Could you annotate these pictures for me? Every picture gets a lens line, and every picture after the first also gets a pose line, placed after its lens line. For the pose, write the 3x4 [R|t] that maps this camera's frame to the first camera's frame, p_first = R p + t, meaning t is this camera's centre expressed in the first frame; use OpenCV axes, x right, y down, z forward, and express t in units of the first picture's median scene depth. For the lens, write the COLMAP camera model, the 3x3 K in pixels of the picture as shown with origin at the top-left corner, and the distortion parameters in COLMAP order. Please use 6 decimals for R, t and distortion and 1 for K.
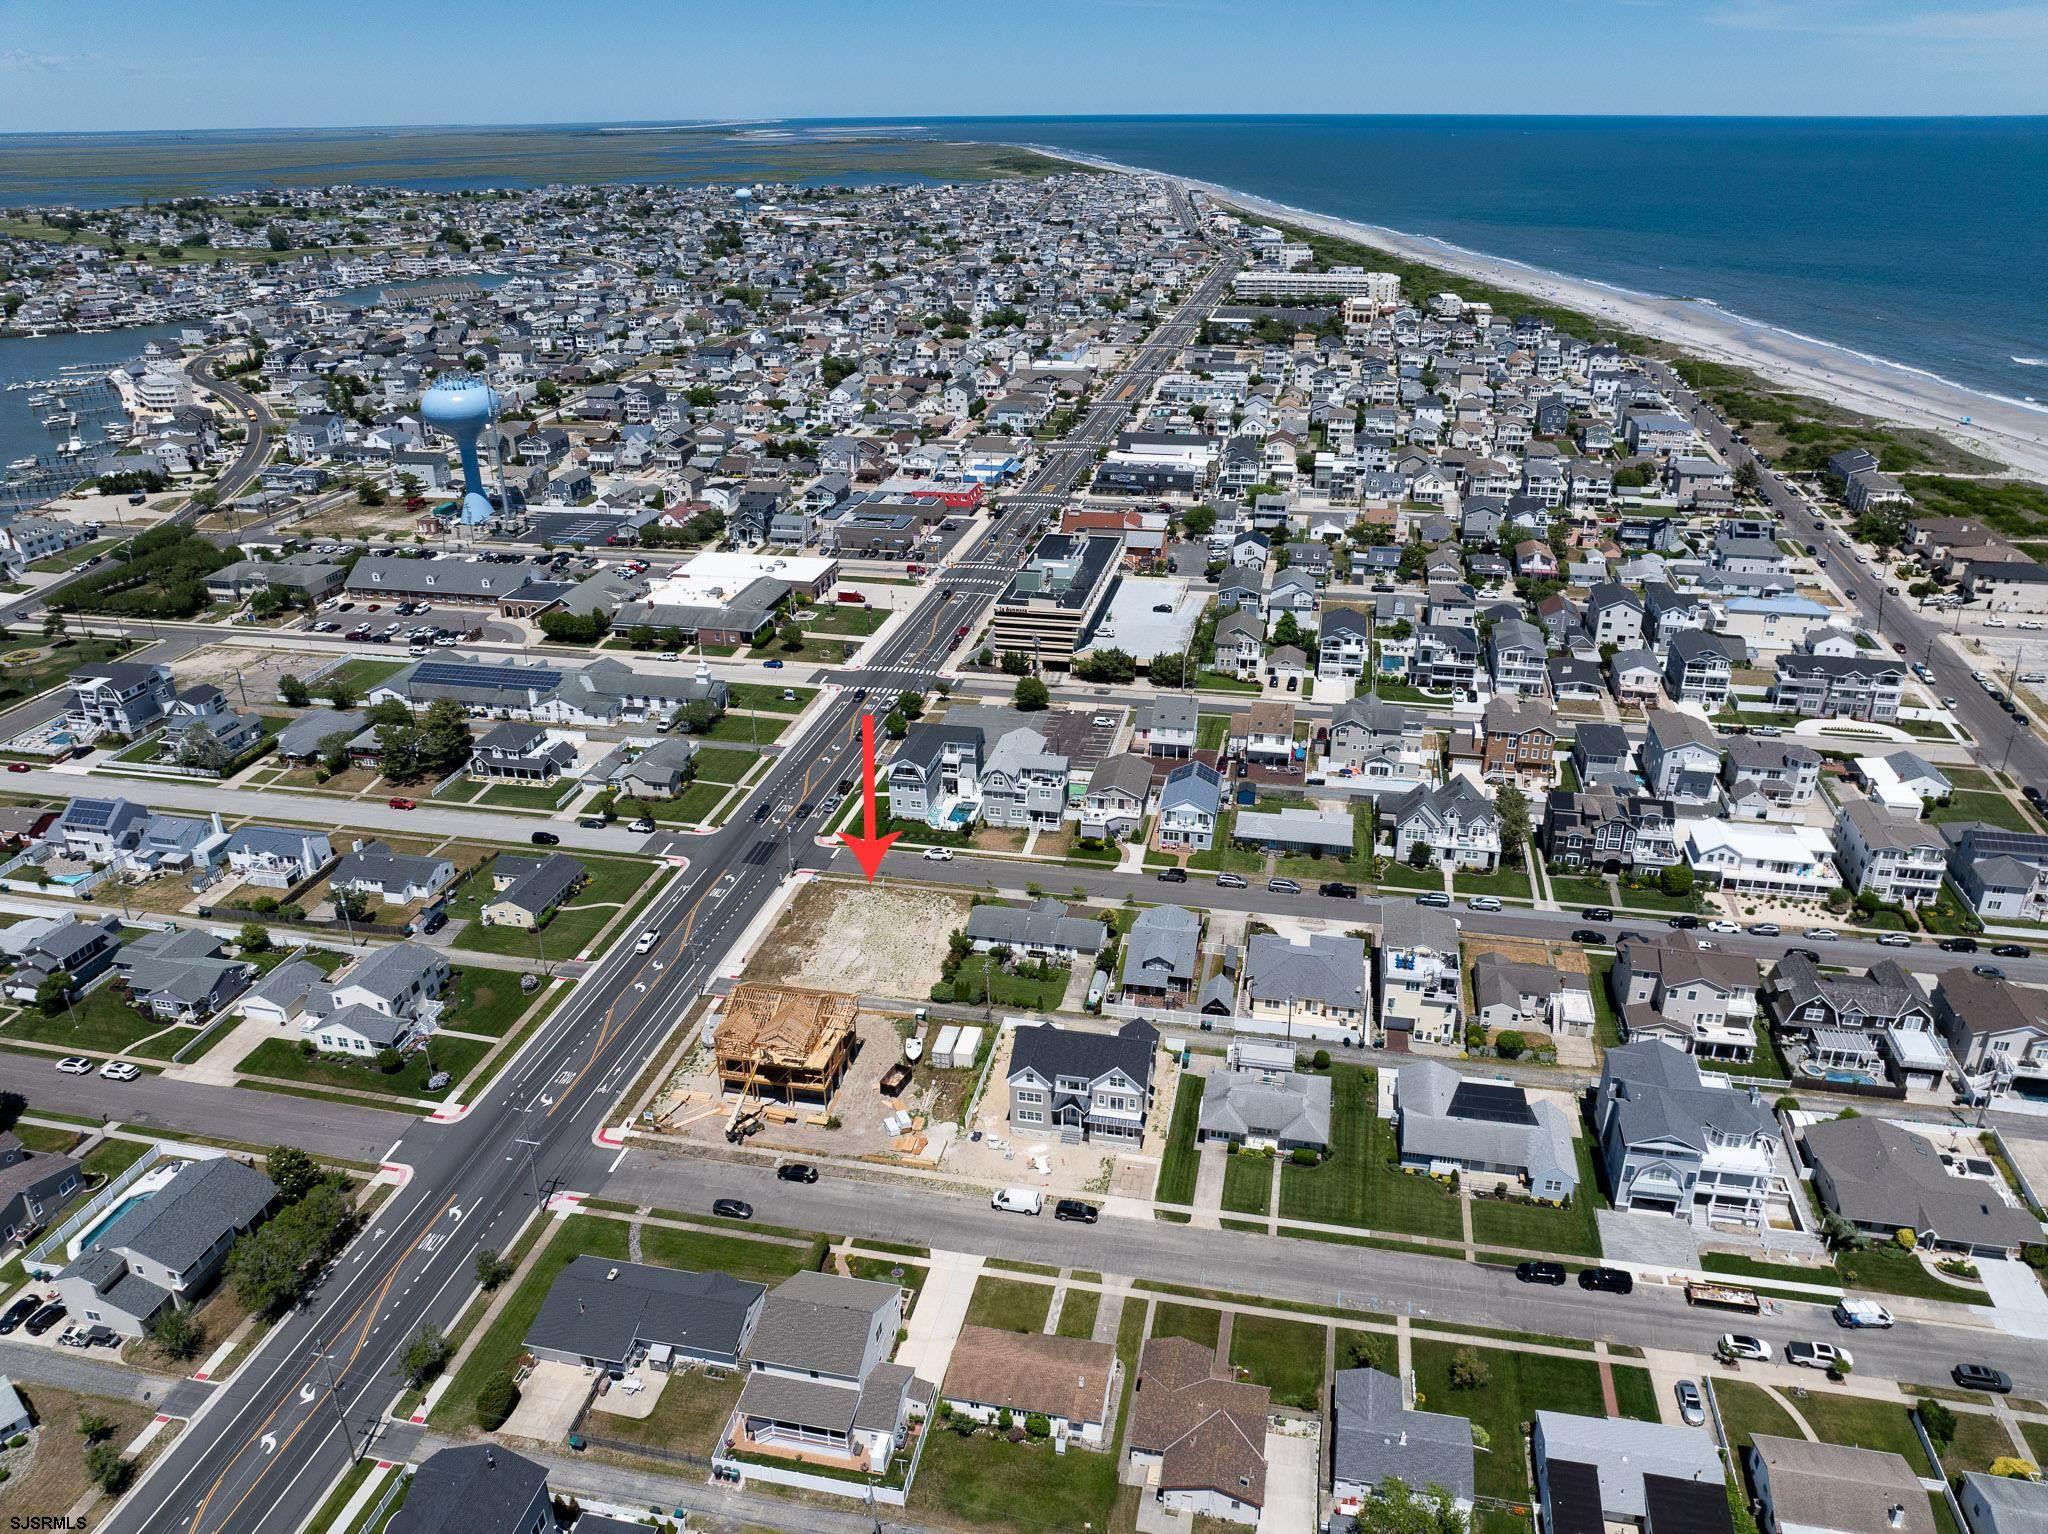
lens RADIAL K [[1441.8, 0, 1031.3], [0, 1441.8, 764.6], [0, 0, 1]] dist [-0.027944, -0.019507]
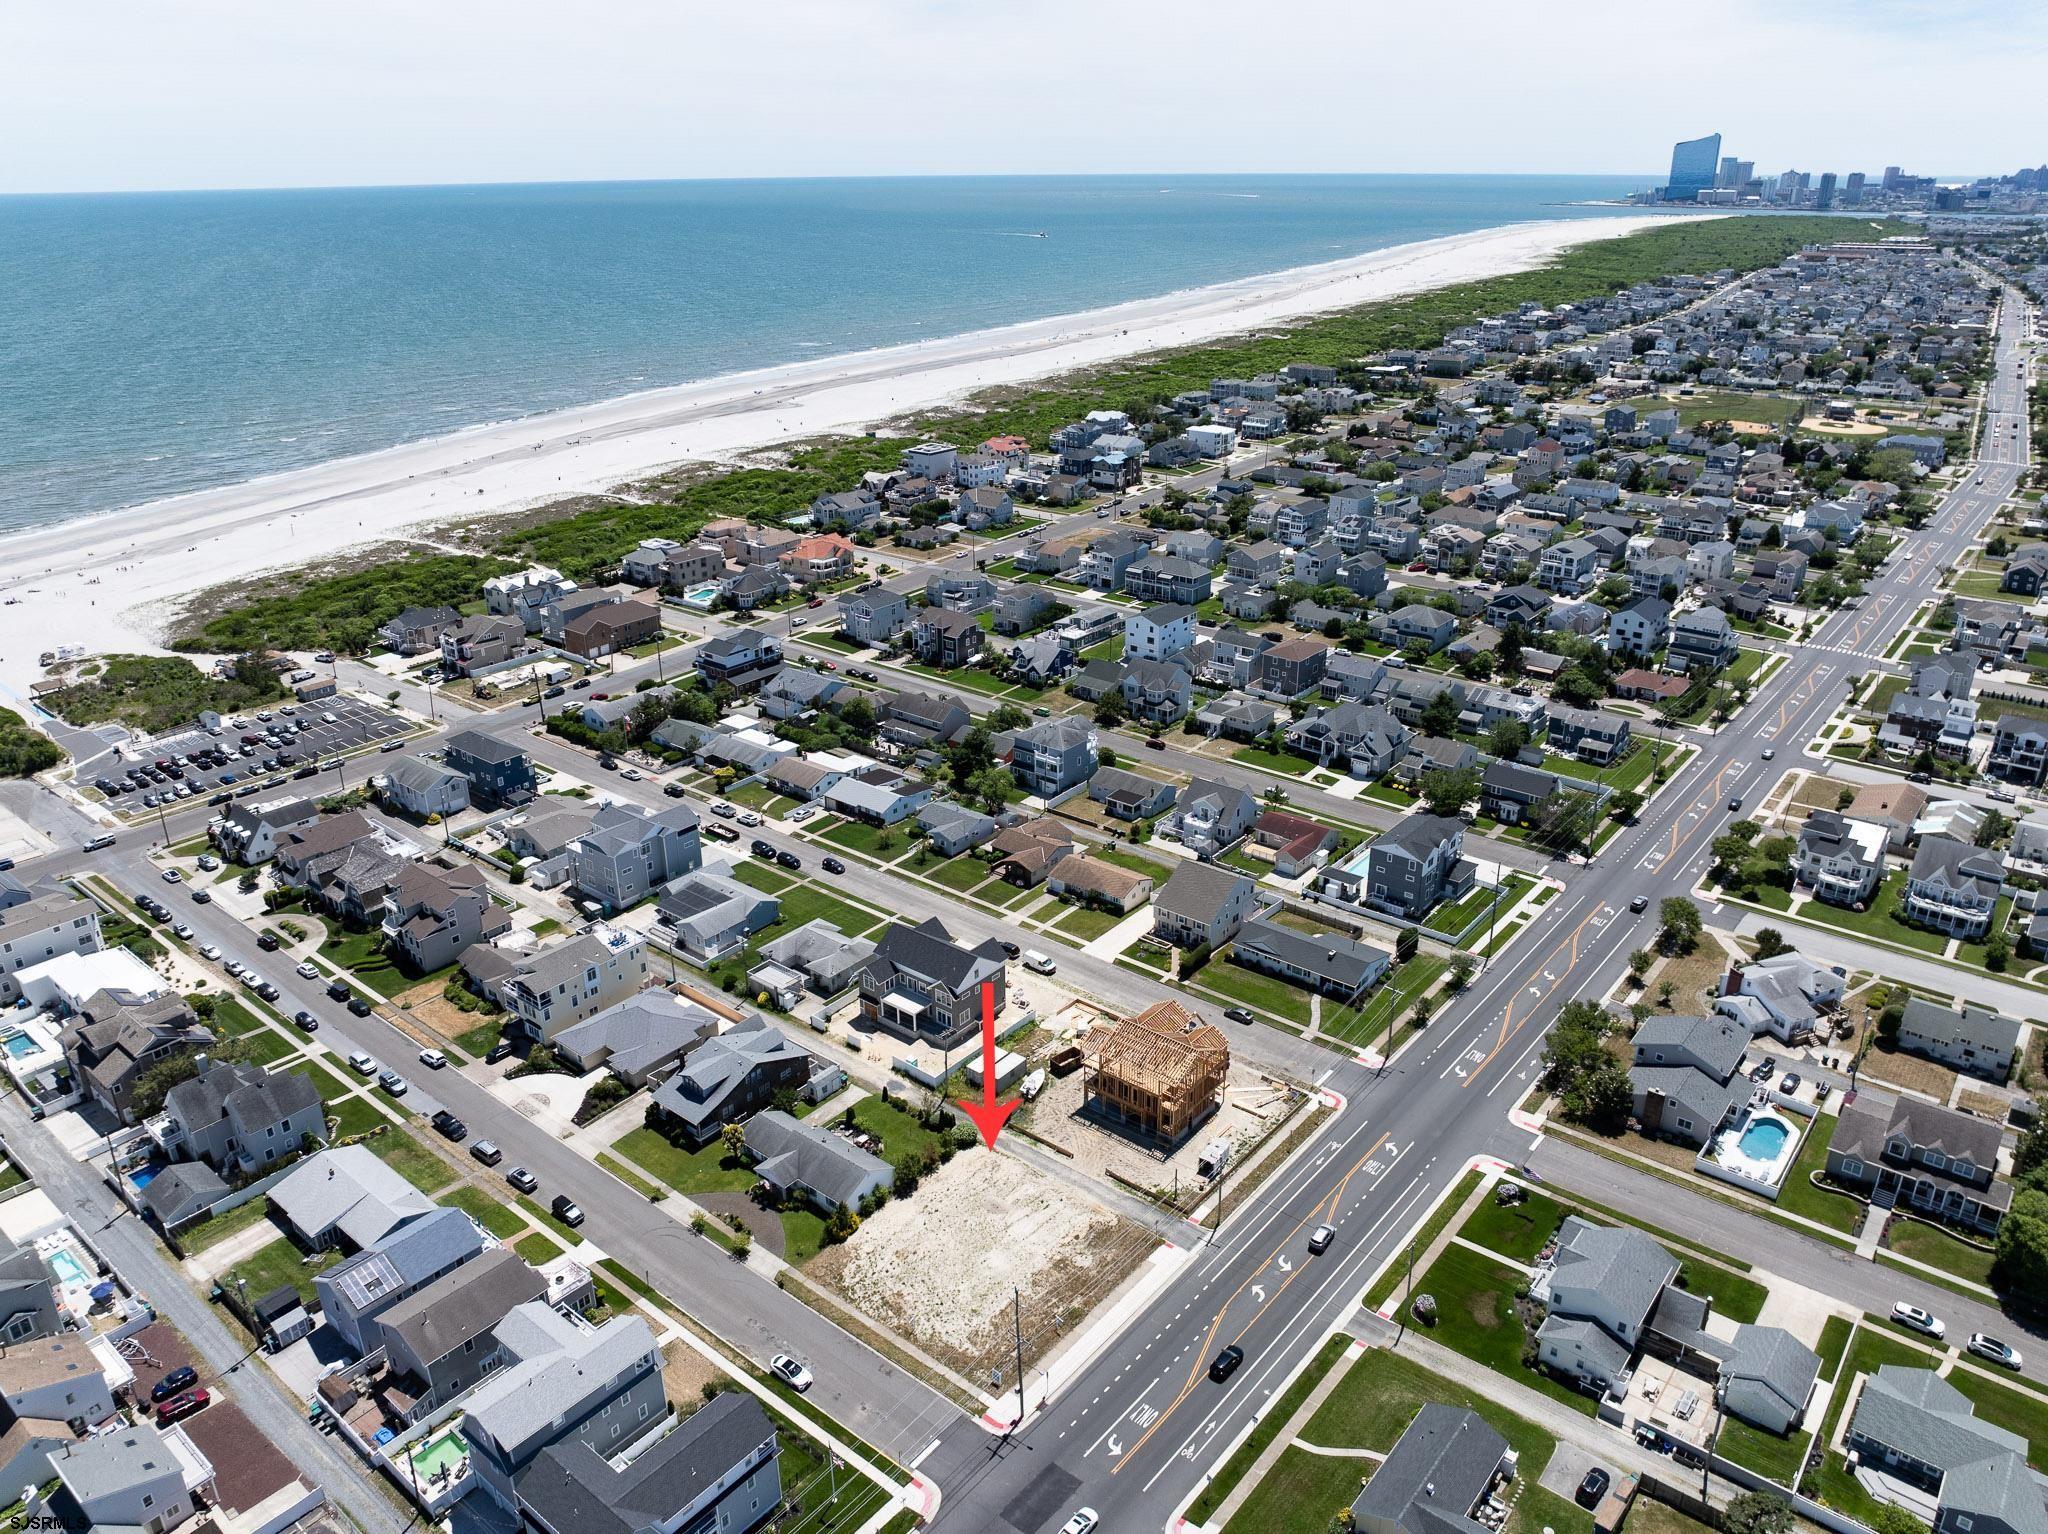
lens RADIAL K [[1441.8, 0, 1031.3], [0, 1441.8, 764.6], [0, 0, 1]] dist [-0.027944, -0.019507]
pose [[-0.889655, -0.161301, 0.427195, -0.315695], [0.204553, 0.695640, 0.688653, -0.436077], [-0.408254, 0.700048, -0.585885, 0.949381]]
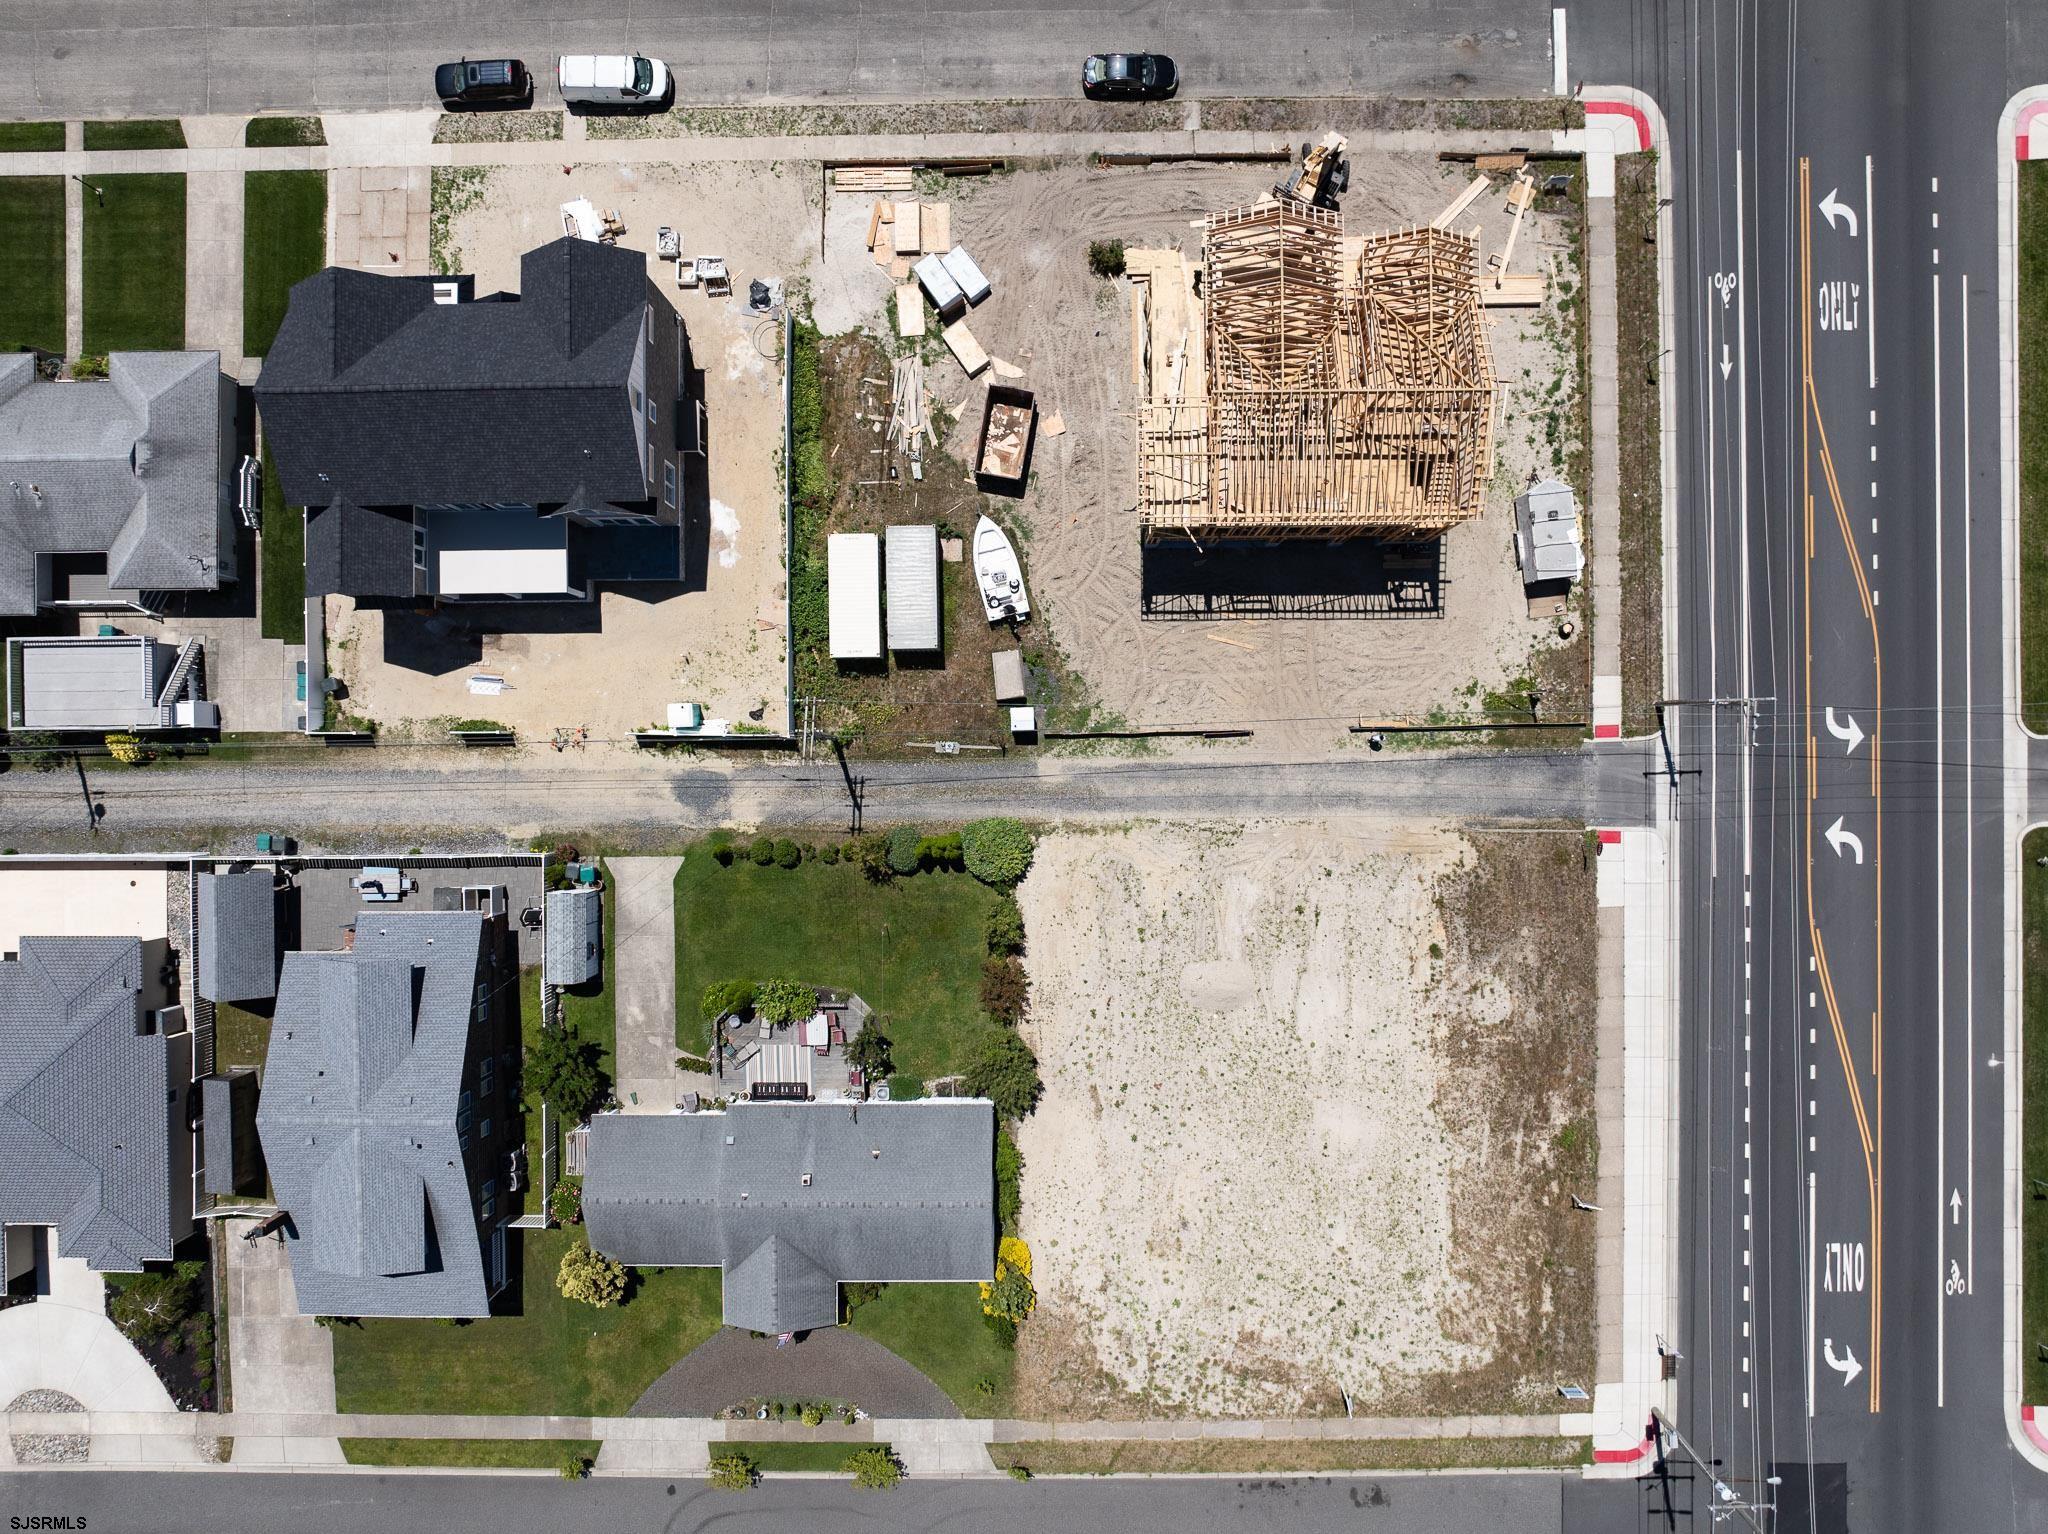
lens RADIAL K [[1441.8, 0, 1031.3], [0, 1441.8, 764.6], [0, 0, 1]] dist [-0.027944, -0.019507]
pose [[-0.976556, 0.213999, 0.023302, -0.057999], [-0.068074, -0.409700, 0.909677, -0.112144], [0.204217, 0.886764, 0.414663, 0.586137]]
